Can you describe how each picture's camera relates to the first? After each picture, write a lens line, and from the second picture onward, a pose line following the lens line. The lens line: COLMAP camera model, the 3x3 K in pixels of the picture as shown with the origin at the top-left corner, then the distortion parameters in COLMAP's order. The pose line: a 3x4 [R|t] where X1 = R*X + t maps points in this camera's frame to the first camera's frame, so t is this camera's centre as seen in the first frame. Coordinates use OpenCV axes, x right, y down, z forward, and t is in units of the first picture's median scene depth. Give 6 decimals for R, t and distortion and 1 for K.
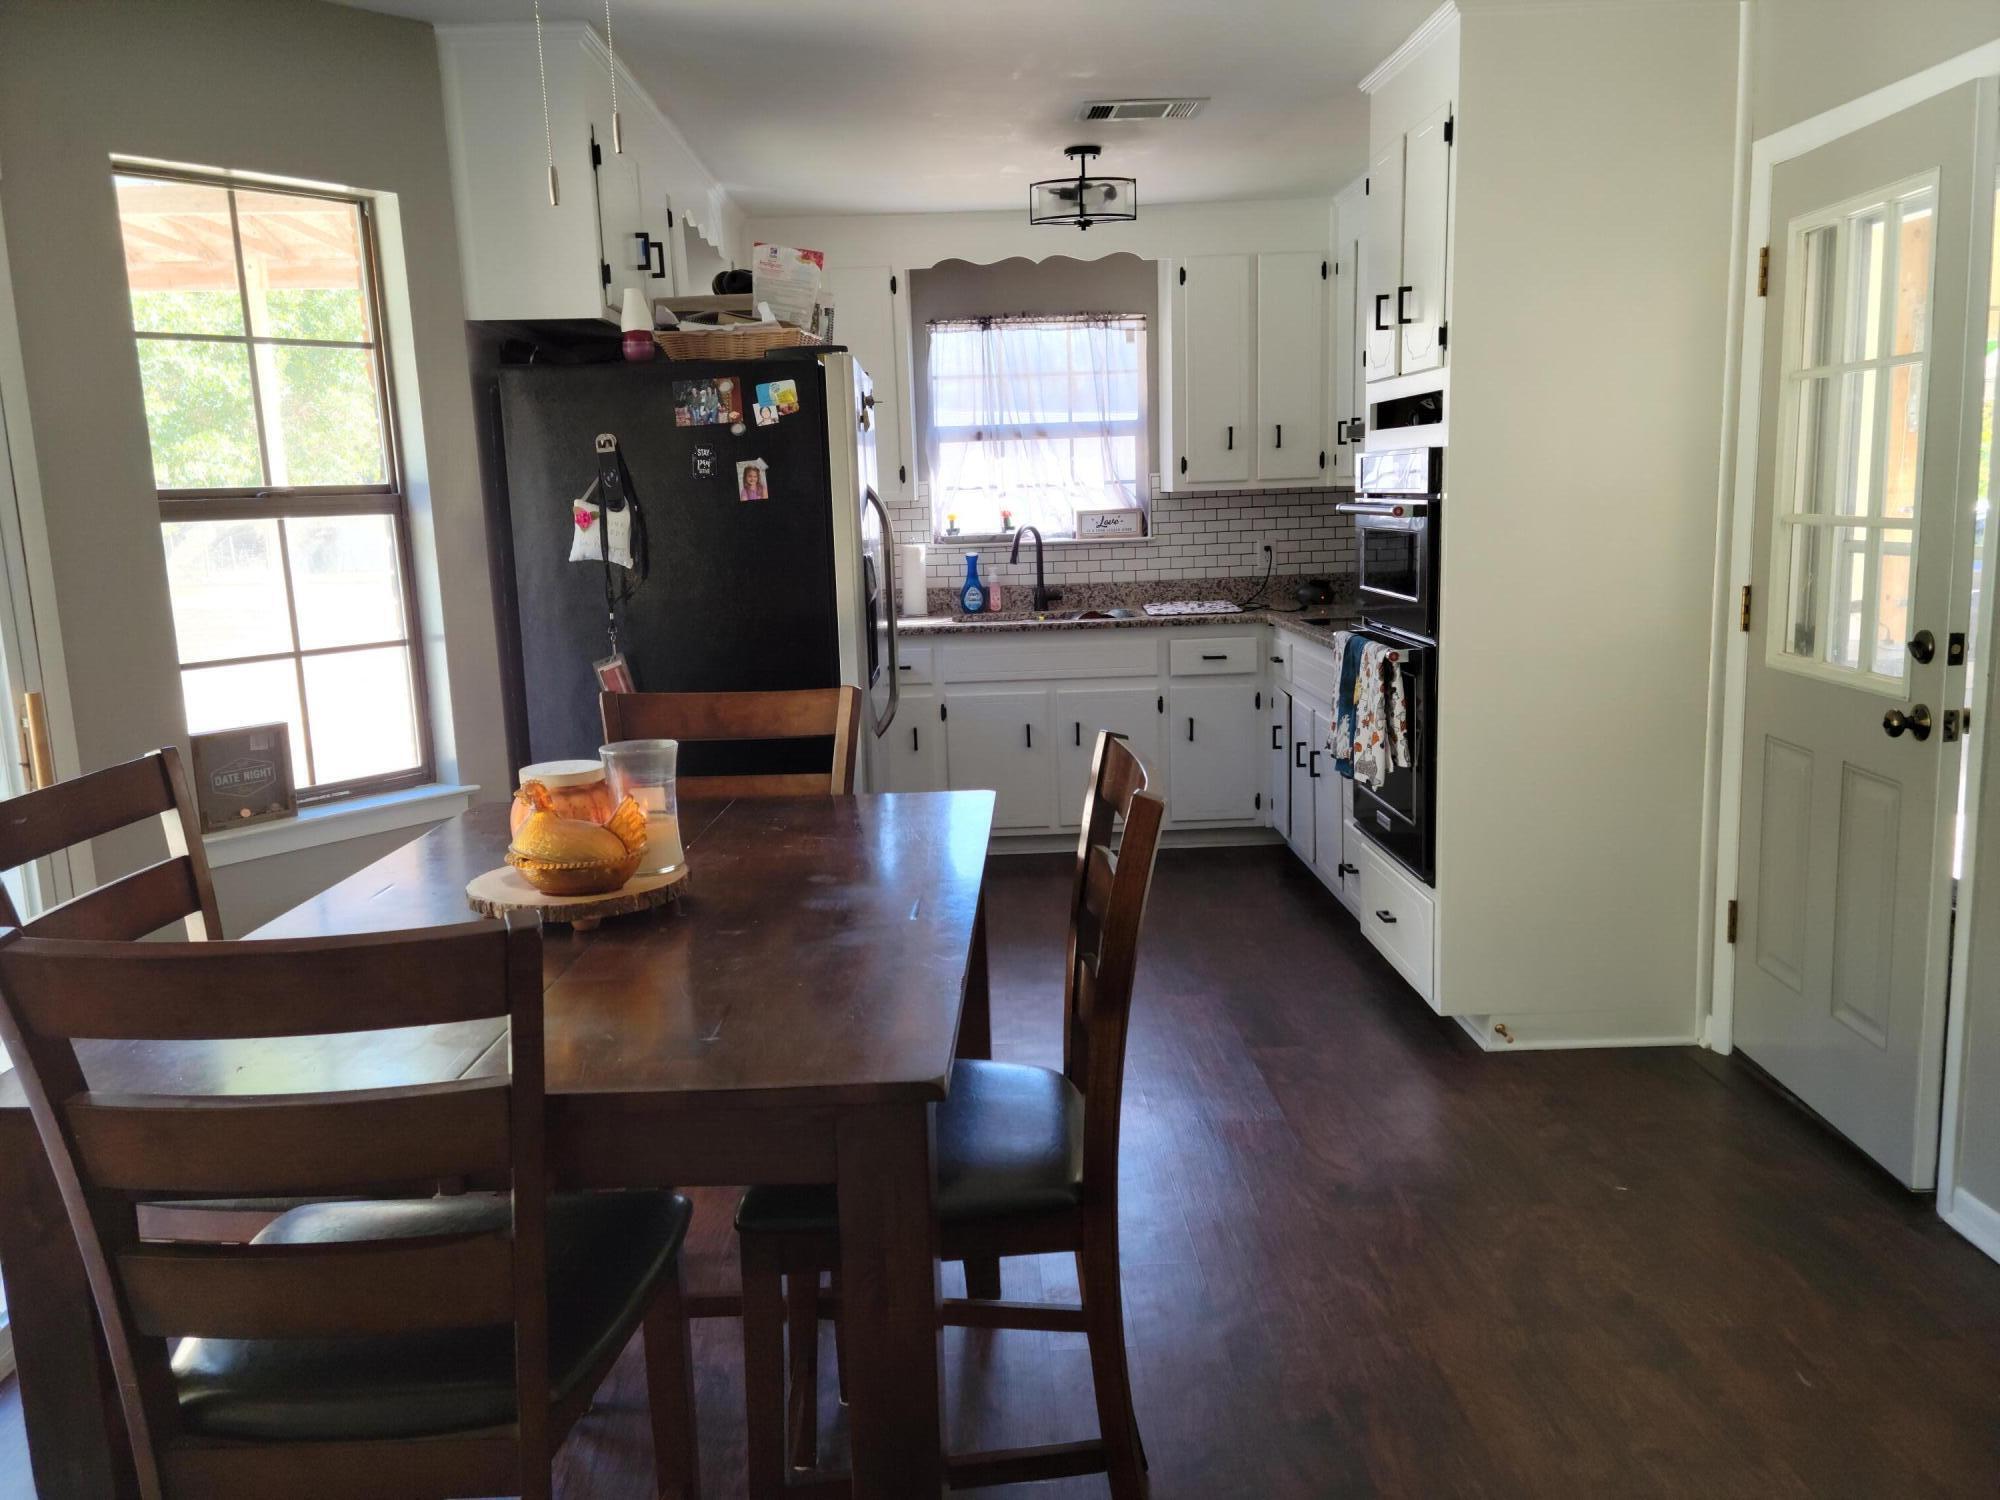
lens RADIAL K [[1573.8, 0, 994.6], [0, 1573.8, 754.6], [0, 0, 1]] dist [0.095101, -0.097454]
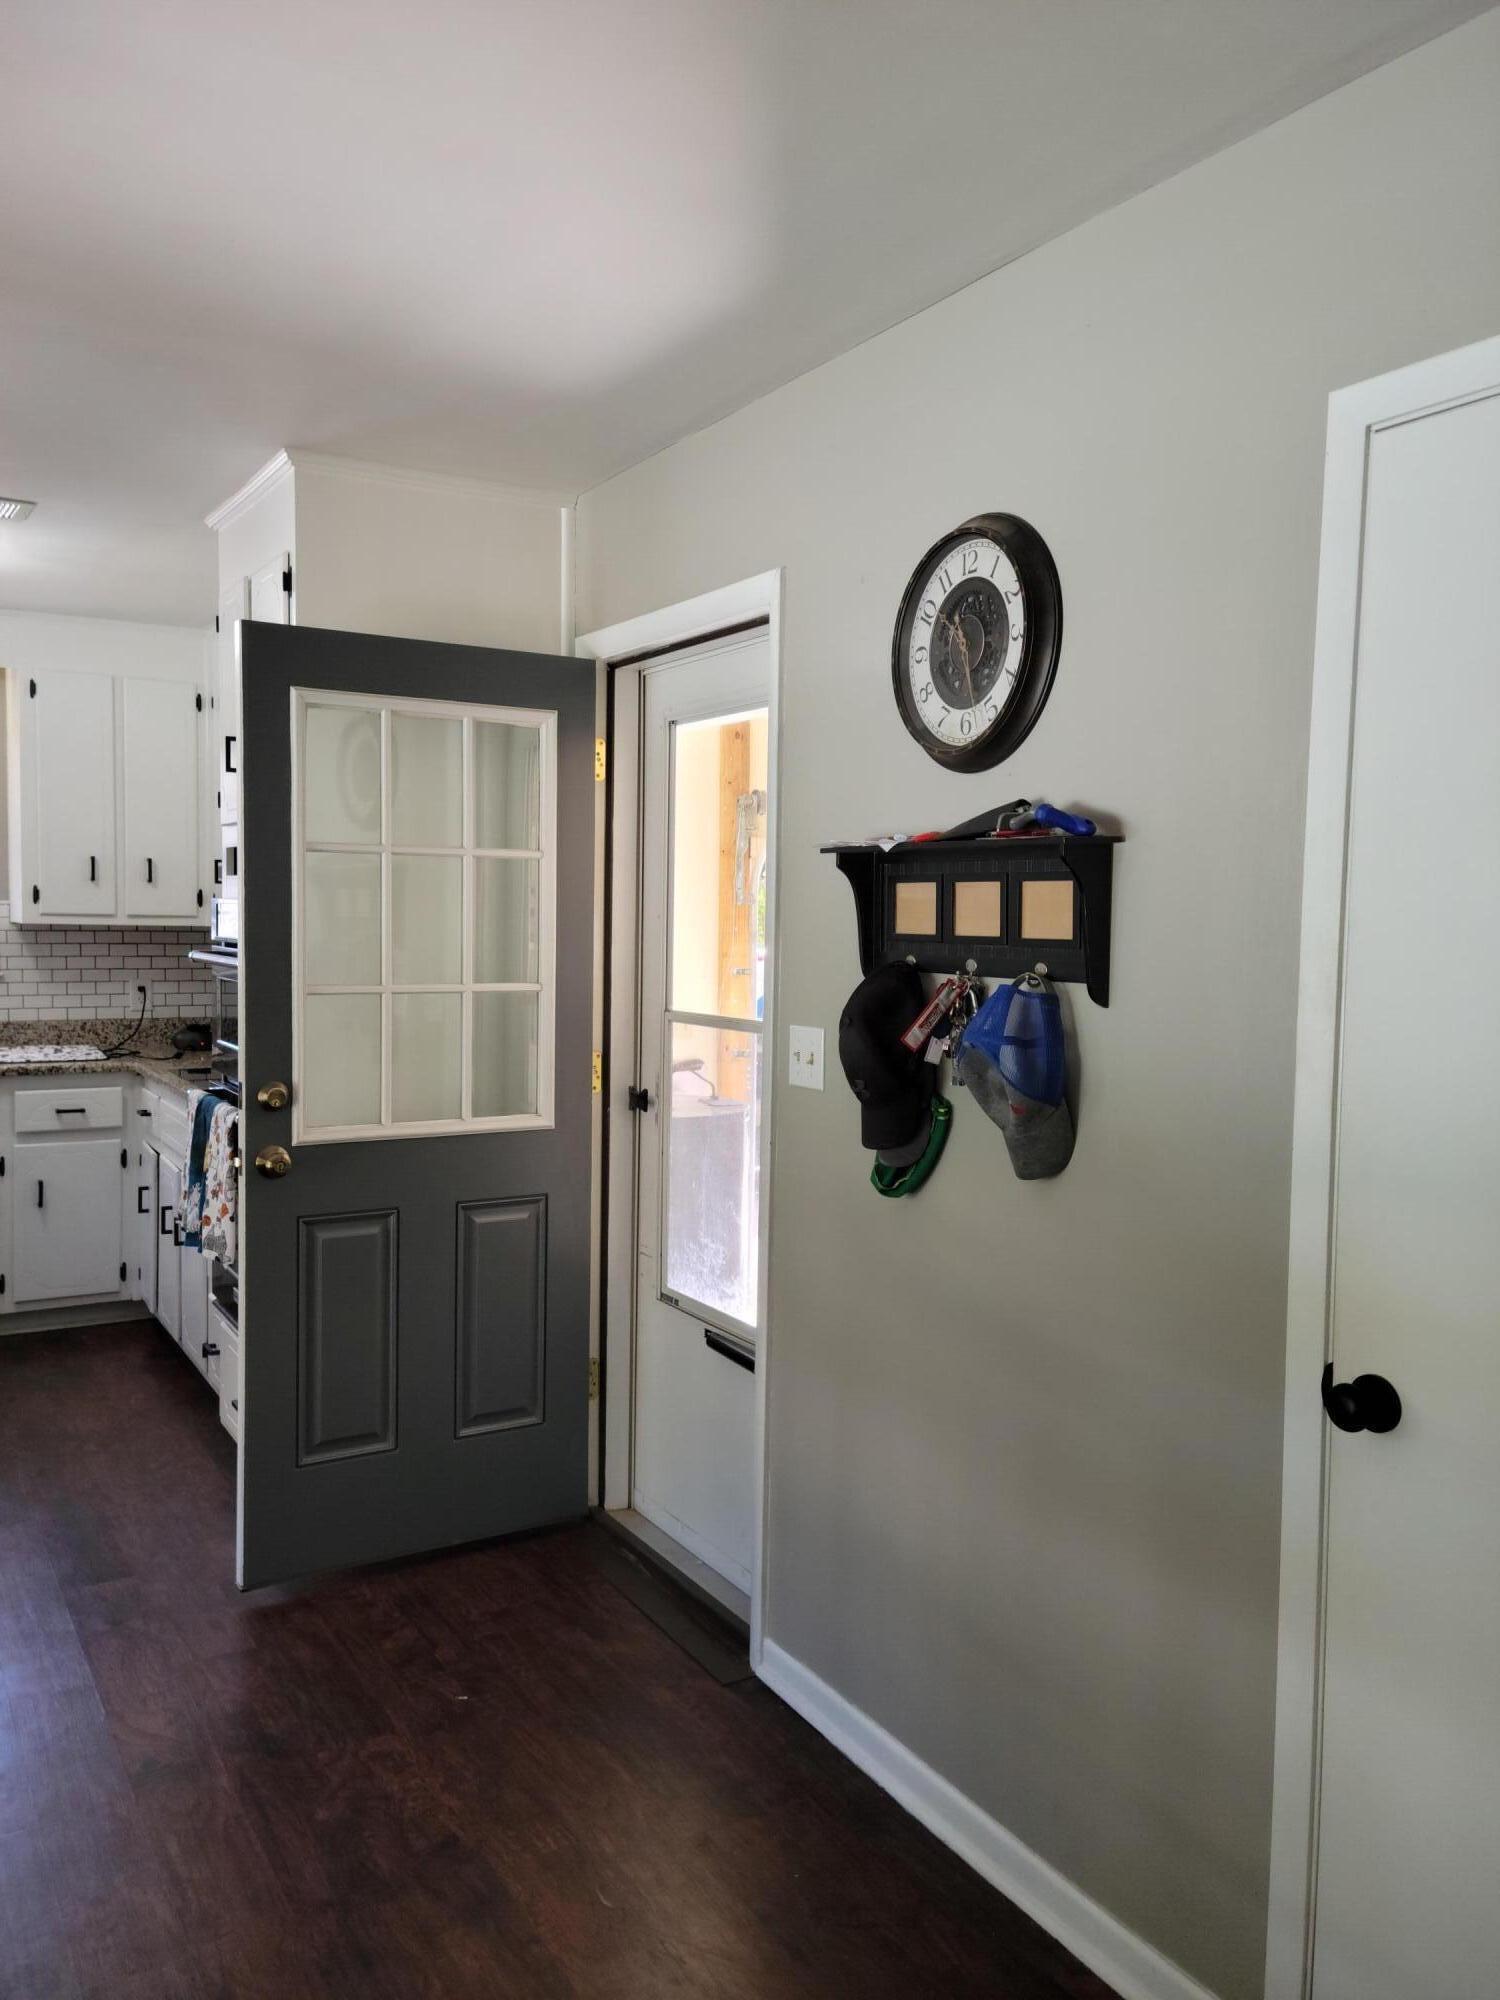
lens RADIAL K [[1573.8, 0, 749.4], [0, 1573.8, 1004.6], [0, 0, 1]] dist [0.095101, -0.097454]
pose [[0.877415, 0.018540, 0.479374, 0.058945], [0.035033, 0.994109, -0.102571, -0.021387], [-0.478452, 0.106791, 0.871596, 0.043459]]
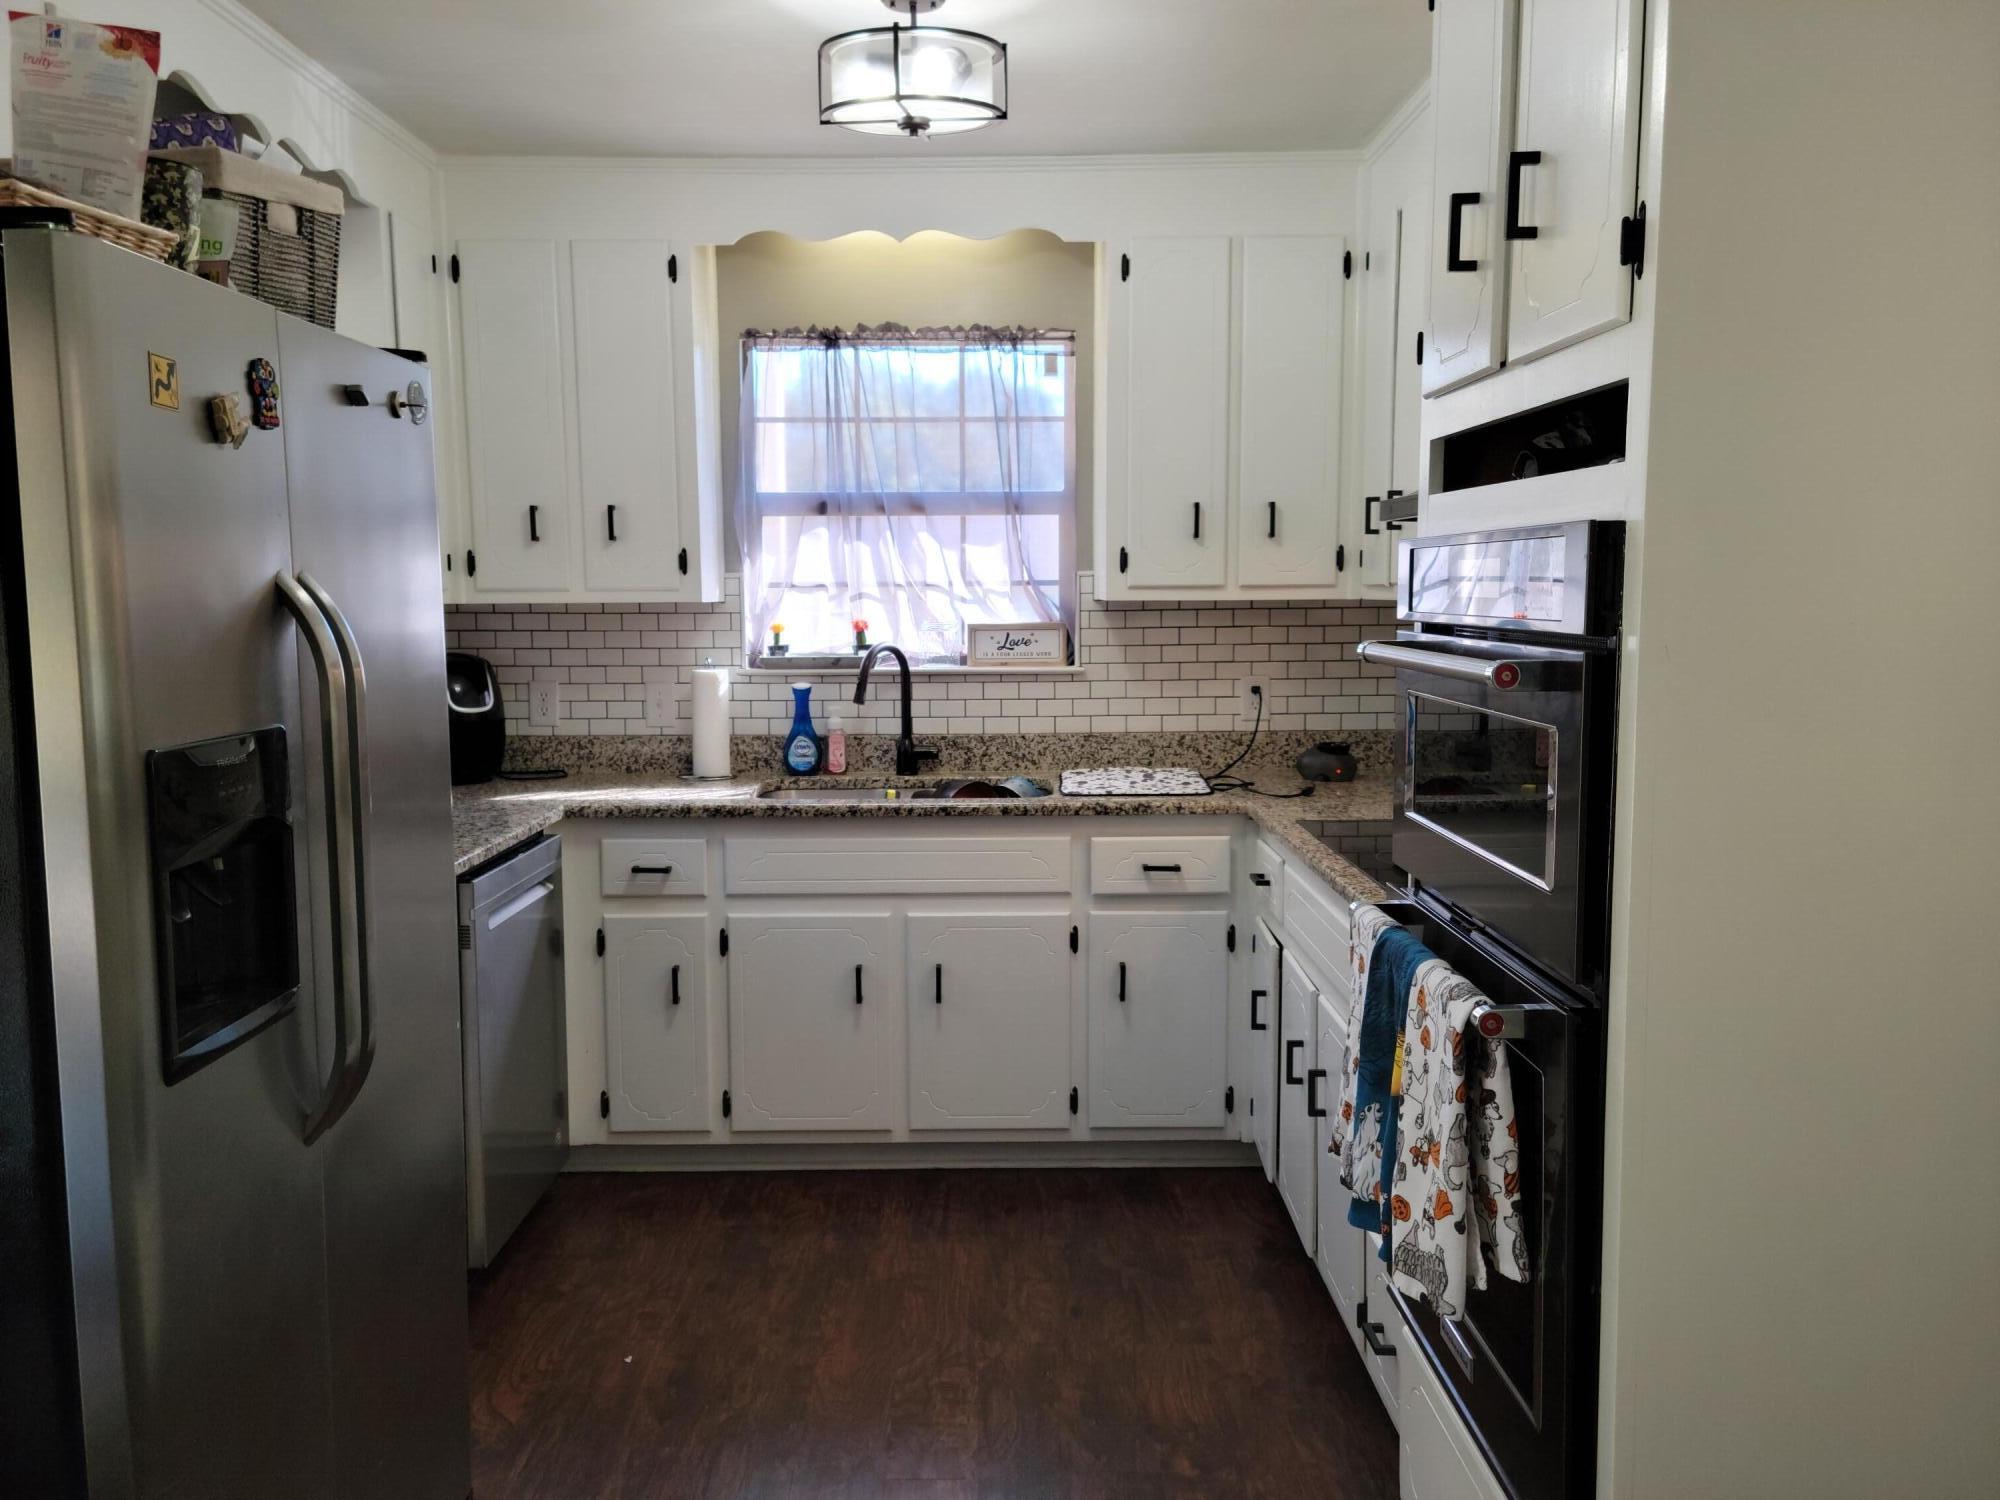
lens RADIAL K [[1573.8, 0, 1004.9], [0, 1573.8, 750.2], [0, 0, 1]] dist [0.095101, -0.097454]
pose [[0.999537, 0.028321, -0.011095, 0.113342], [-0.028956, 0.997652, -0.062068, -0.091335], [0.009311, 0.062361, 0.998010, 0.514187]]
